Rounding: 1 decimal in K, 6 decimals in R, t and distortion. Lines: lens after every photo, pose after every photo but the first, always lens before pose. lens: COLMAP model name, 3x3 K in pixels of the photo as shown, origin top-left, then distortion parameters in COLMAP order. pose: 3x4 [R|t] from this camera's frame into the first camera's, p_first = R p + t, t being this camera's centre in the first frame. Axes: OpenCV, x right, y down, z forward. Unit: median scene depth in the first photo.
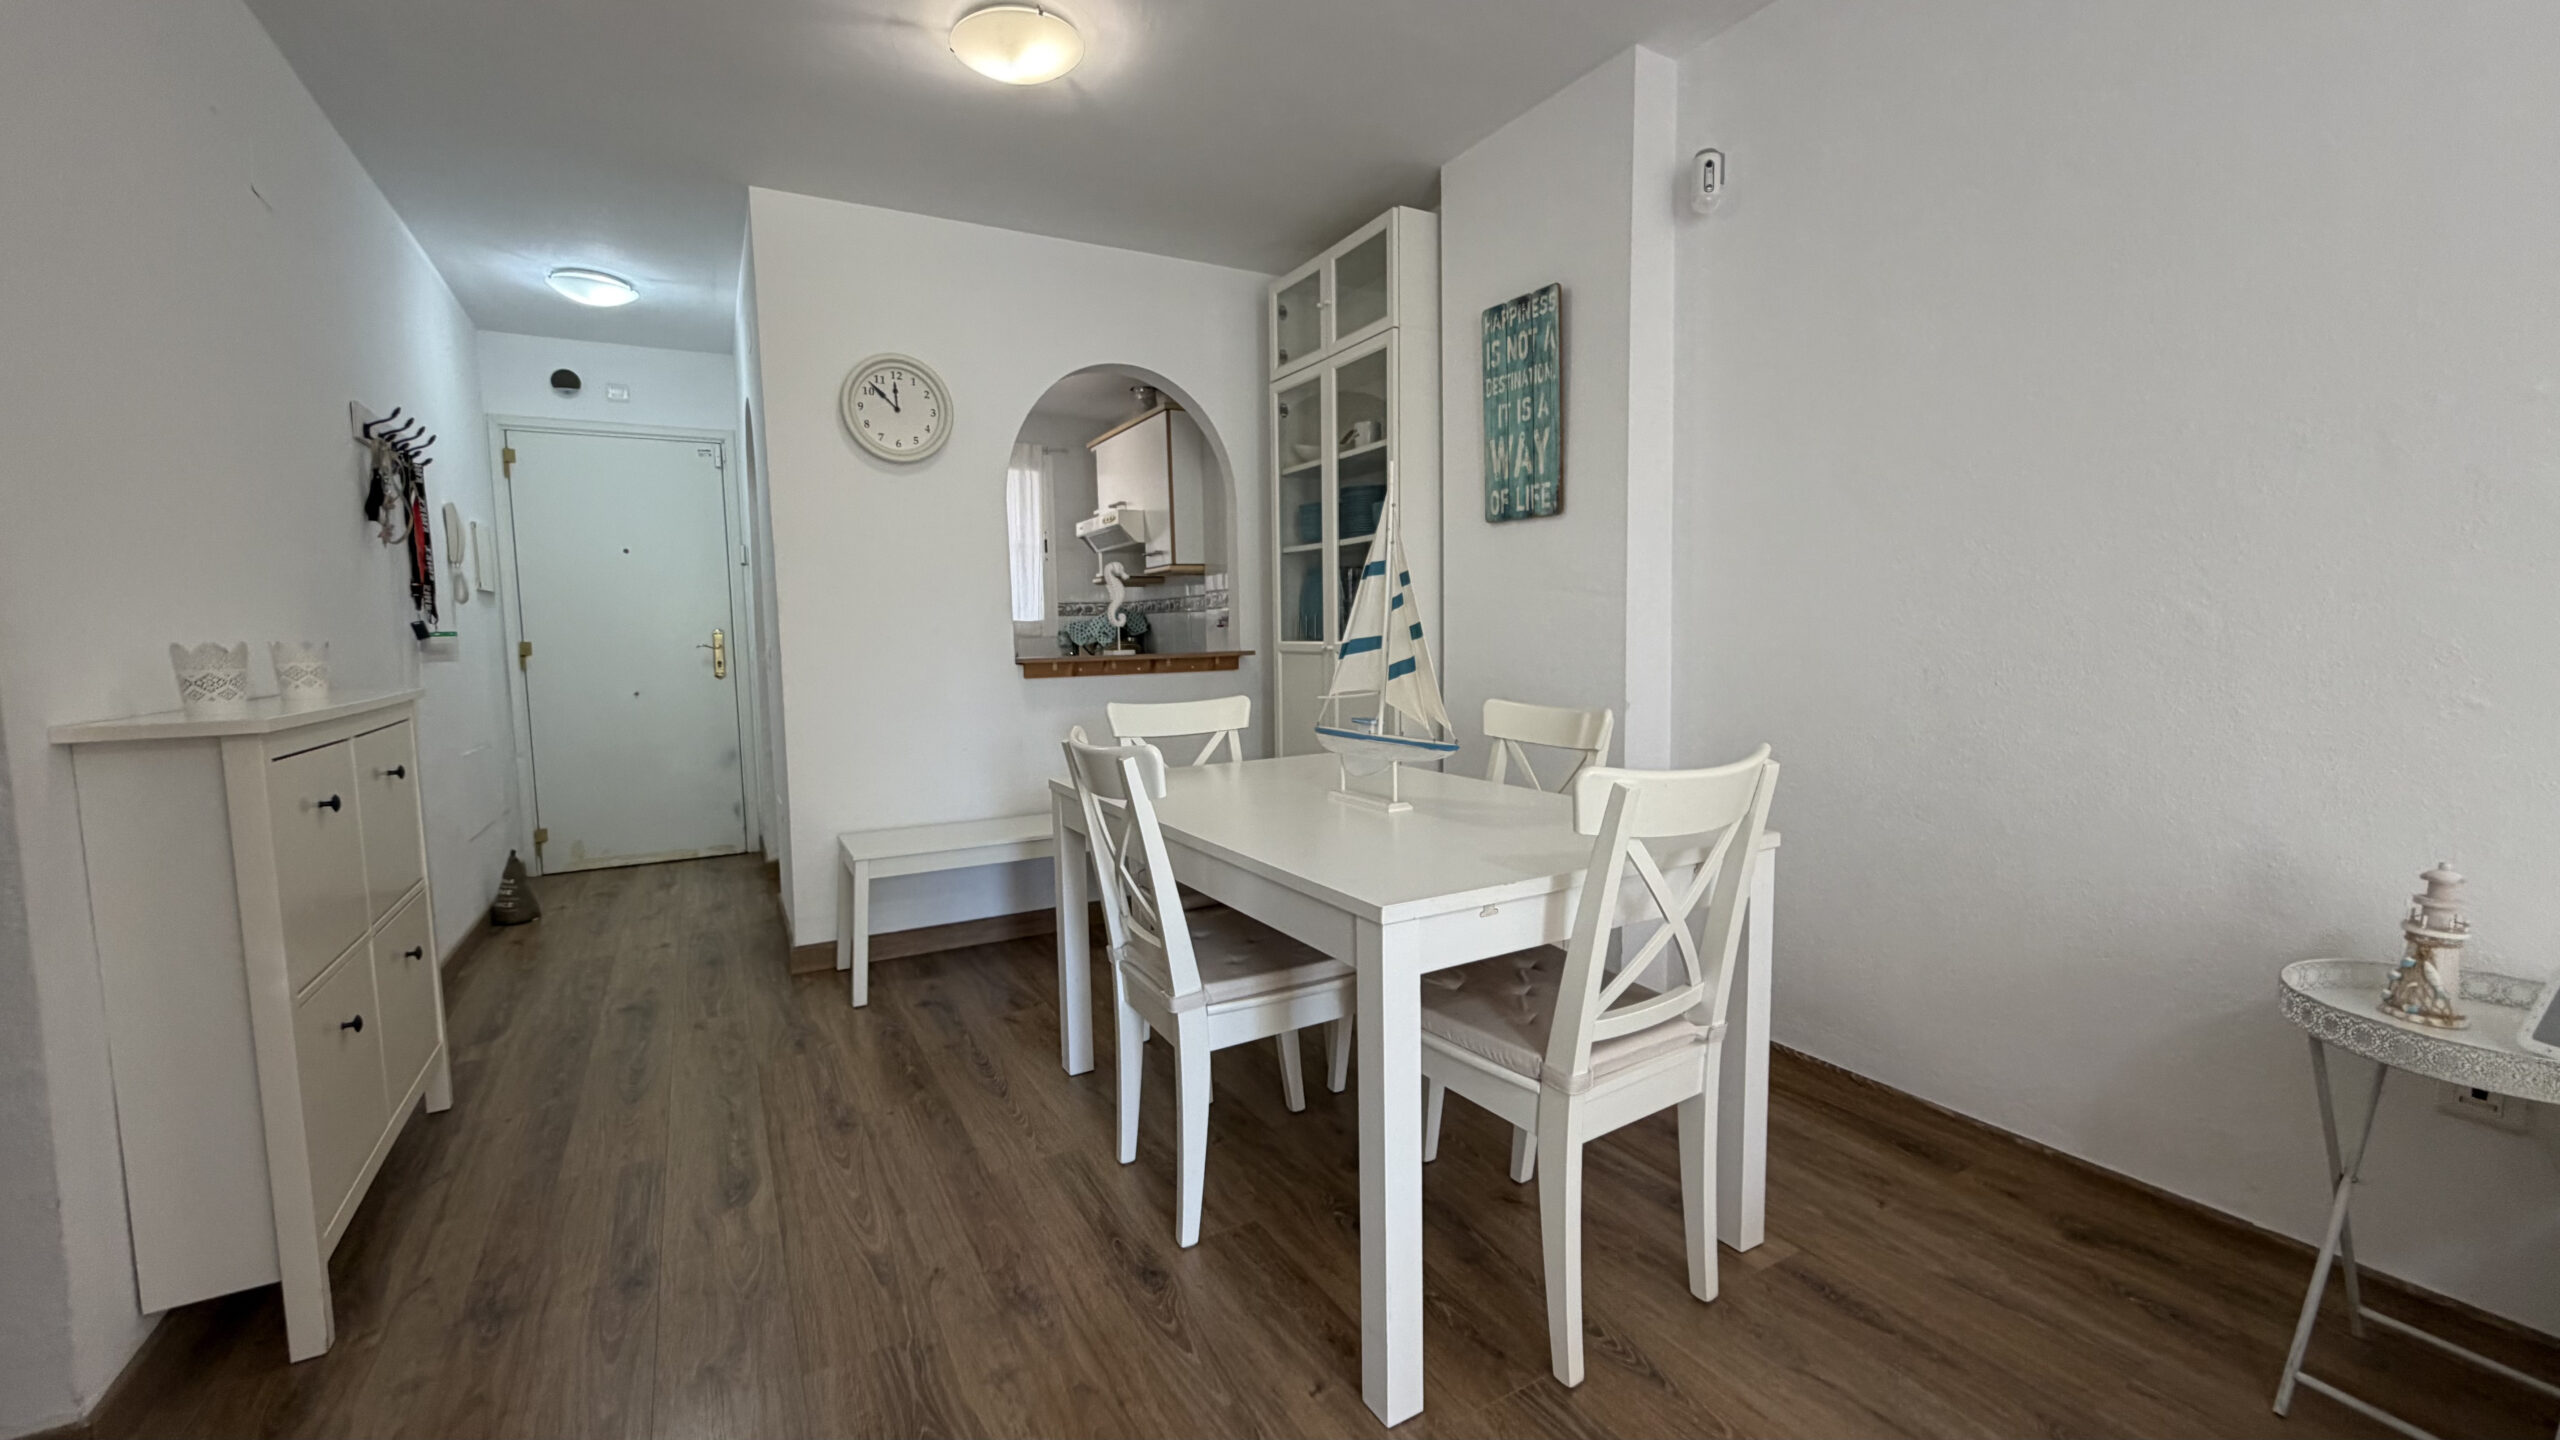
lens RADIAL K [[1023.8, 0, 1265.4], [0, 1023.8, 714.2], [0, 0, 1]] dist [-0.000917, 0.001332]
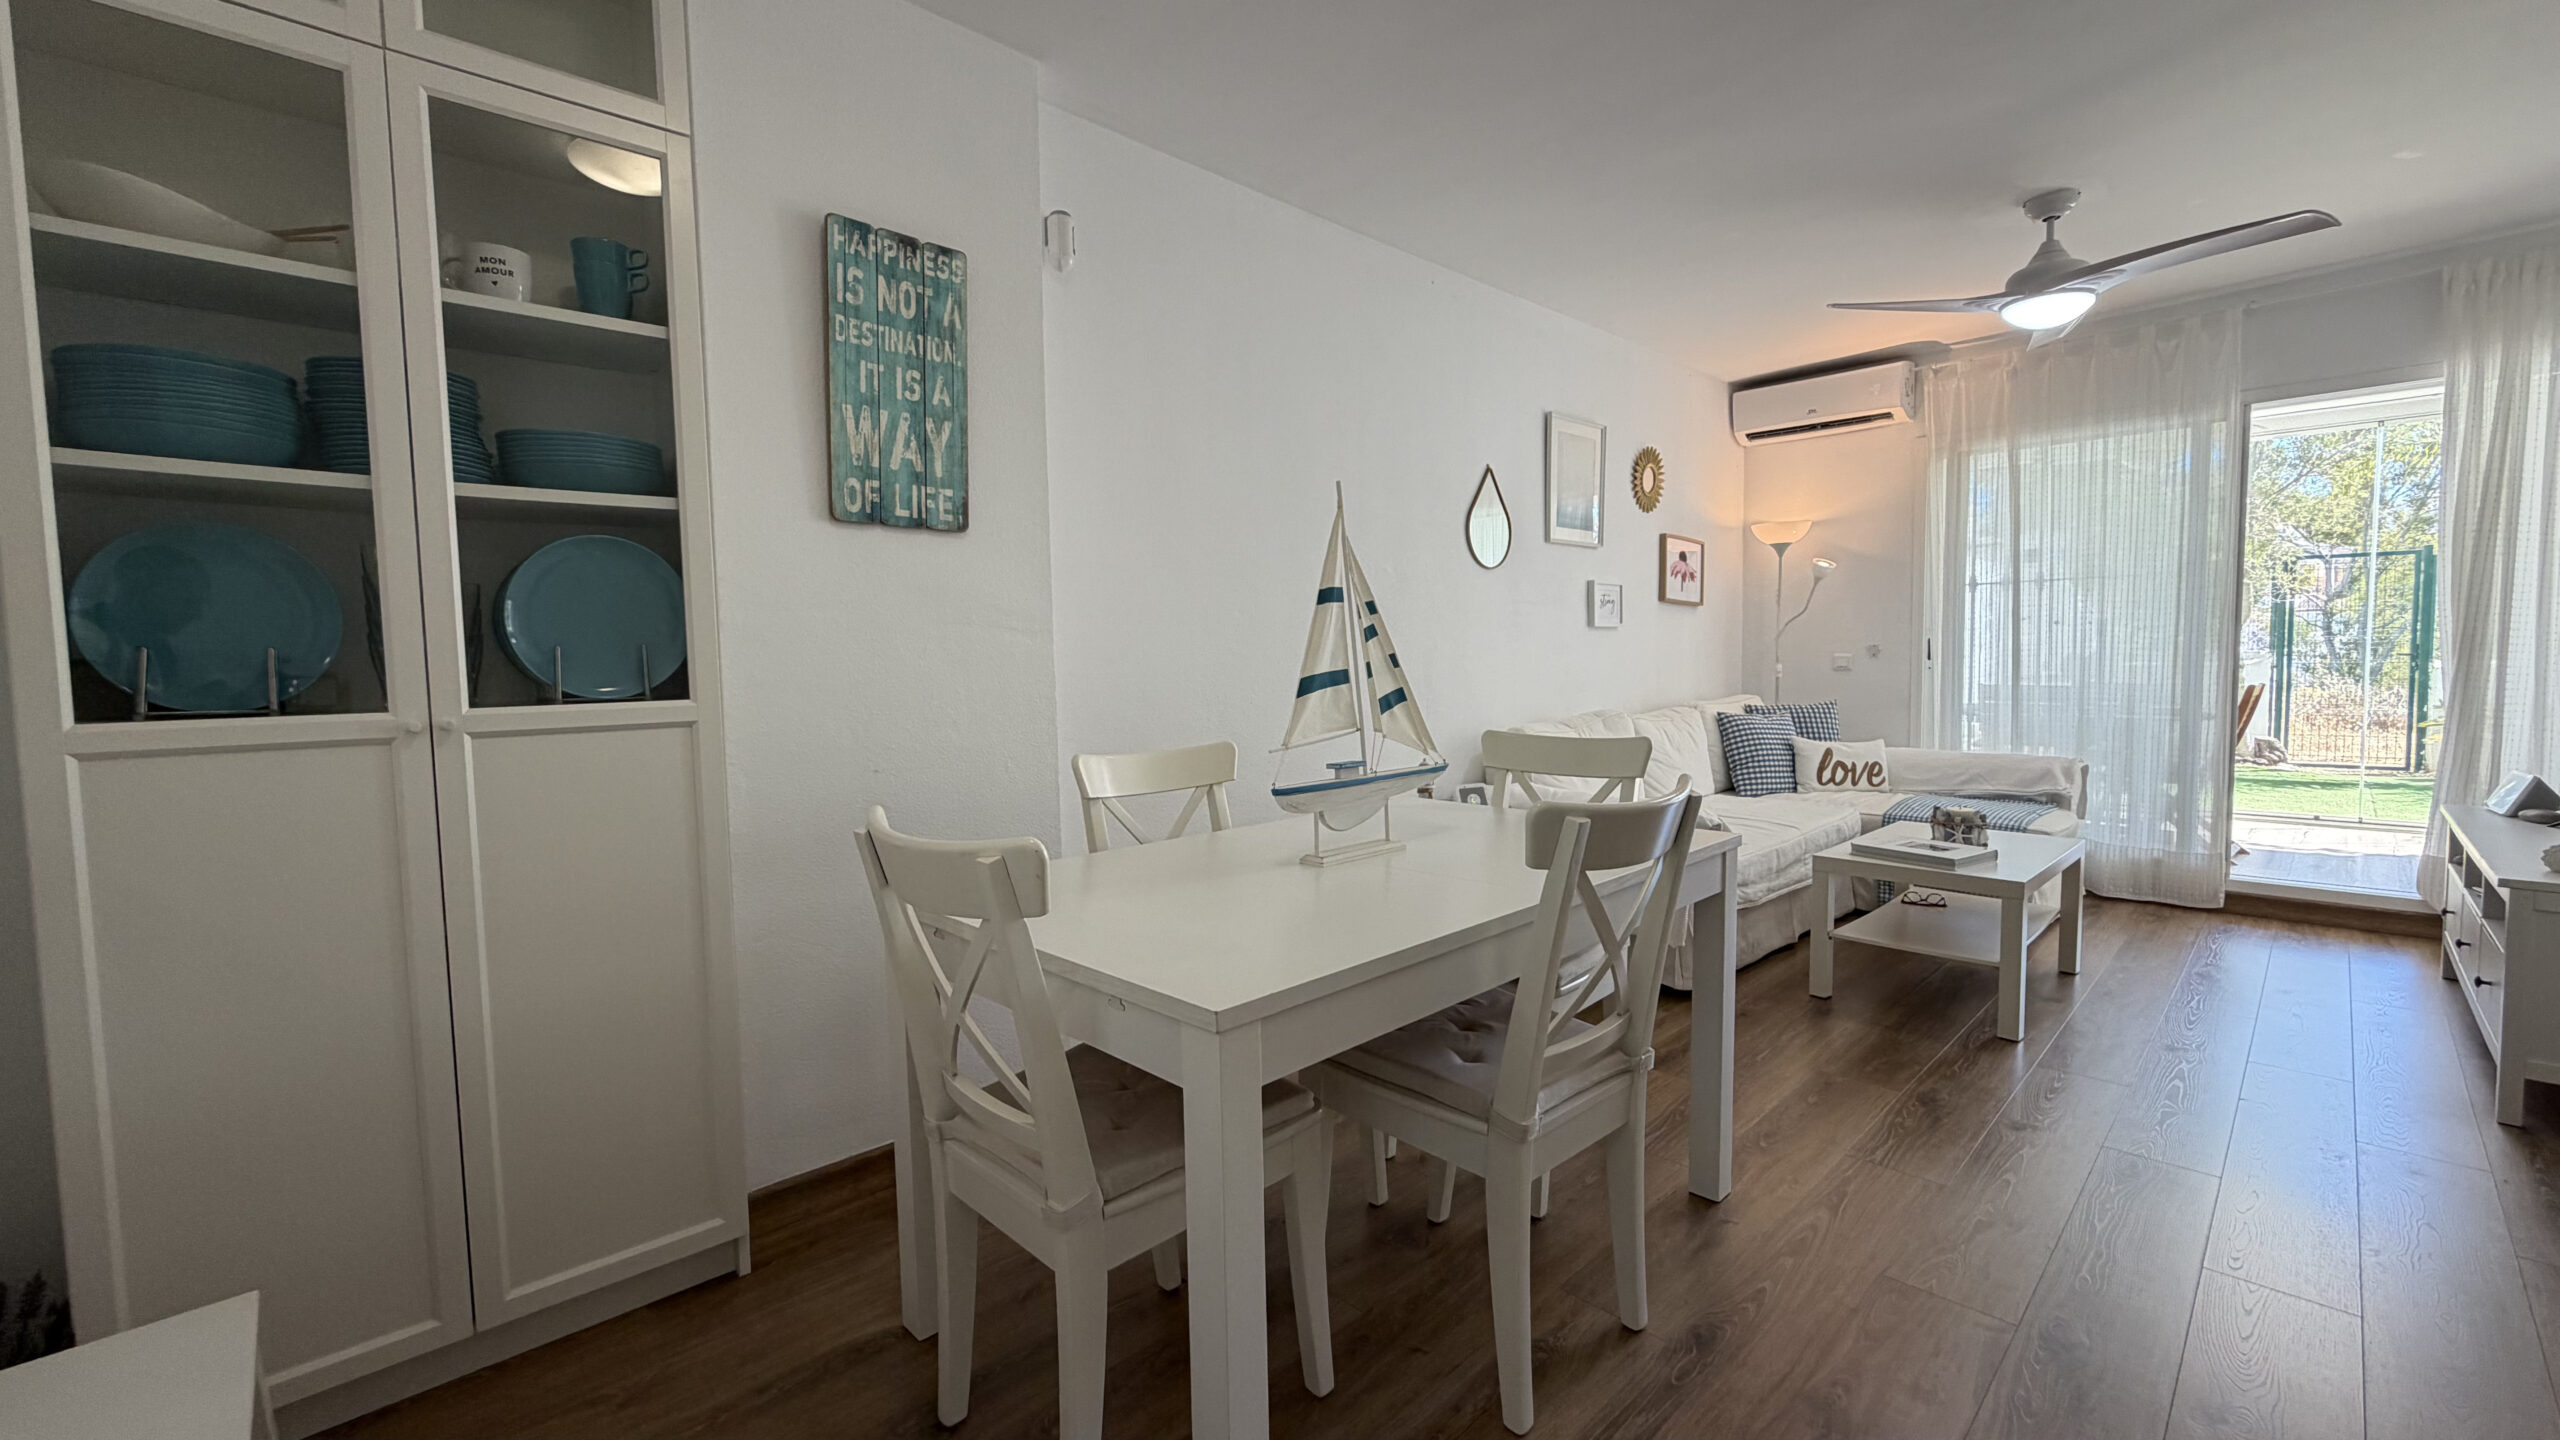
lens RADIAL K [[1023.8, 0, 1282.3], [0, 1023.8, 713.7], [0, 0, 1]] dist [-0.000917, 0.001332]
pose [[-0.256035, -0.032948, 0.966106, -0.553118], [0.104970, 0.992561, 0.061669, -0.072629], [-0.960951, 0.117201, -0.250672, 0.943135]]
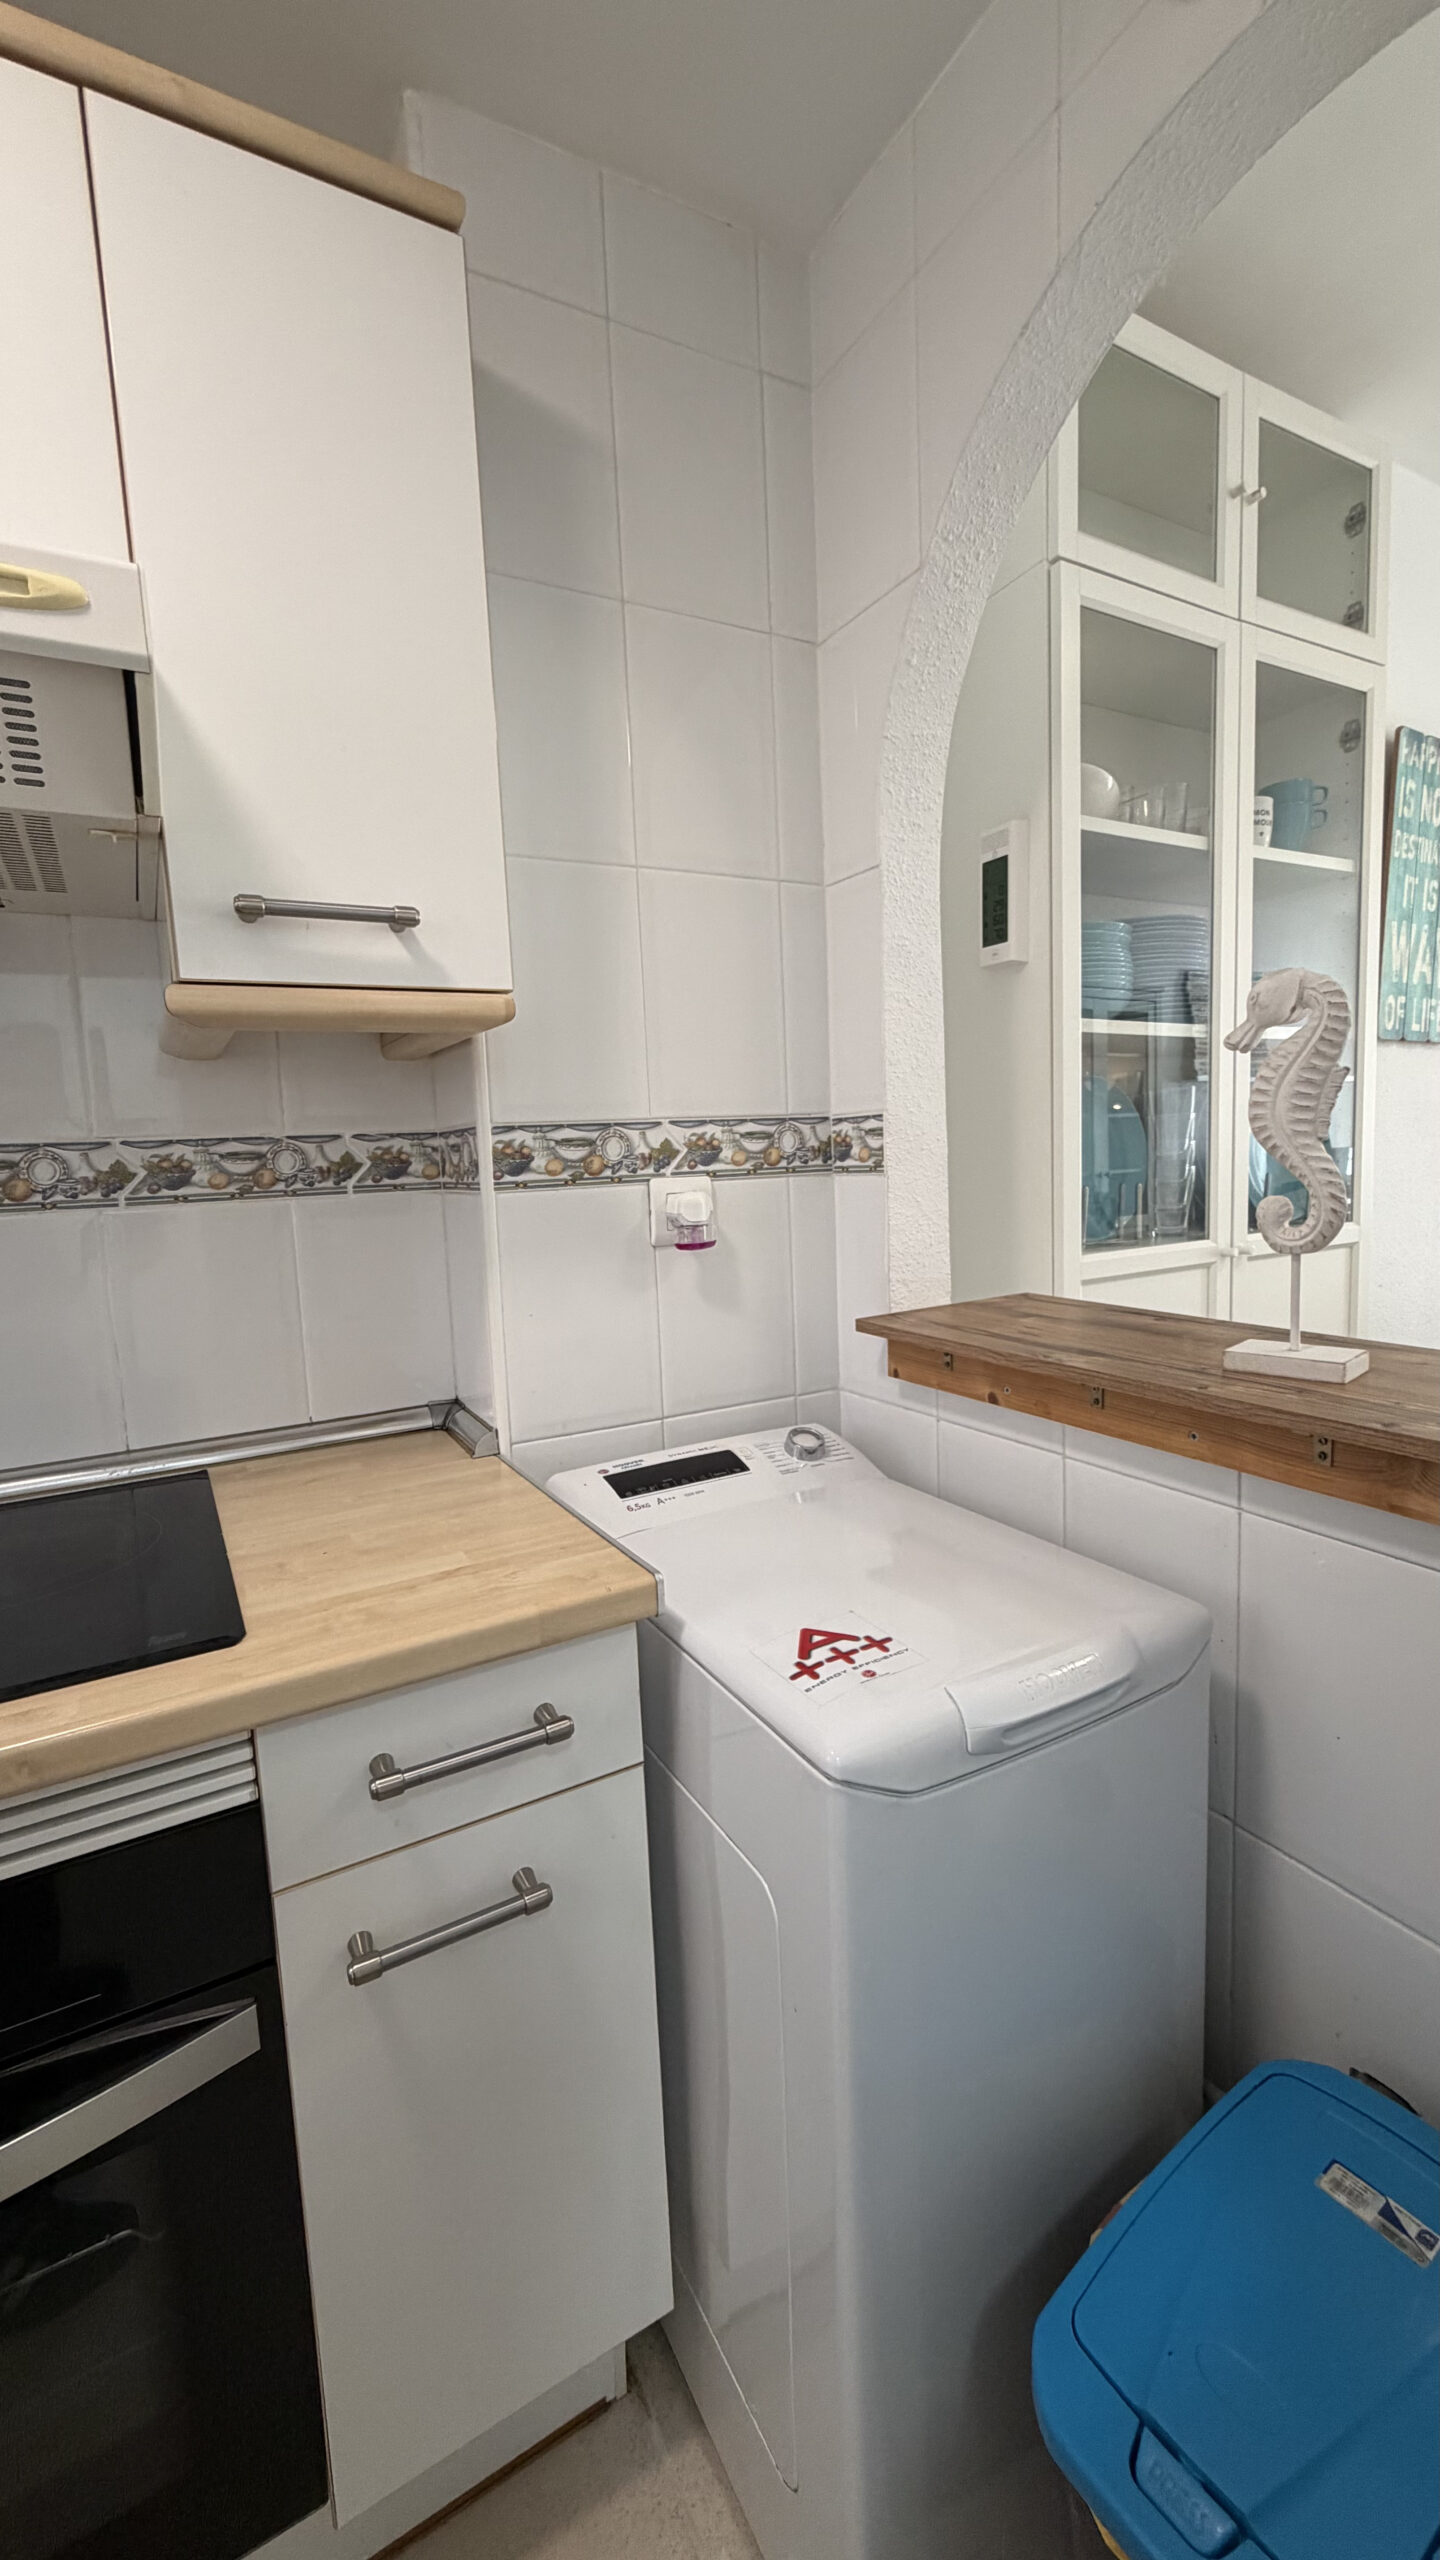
lens RADIAL K [[1023.8, 0, 712.7], [0, 1023.8, 1273.3], [0, 0, 1]] dist [-0.000917, 0.001332]
pose [[-0.011810, -0.094314, 0.995472, -0.510844], [0.128417, 0.987155, 0.095049, -0.161143], [-0.991650, 0.128958, 0.000453, 1.542100]]
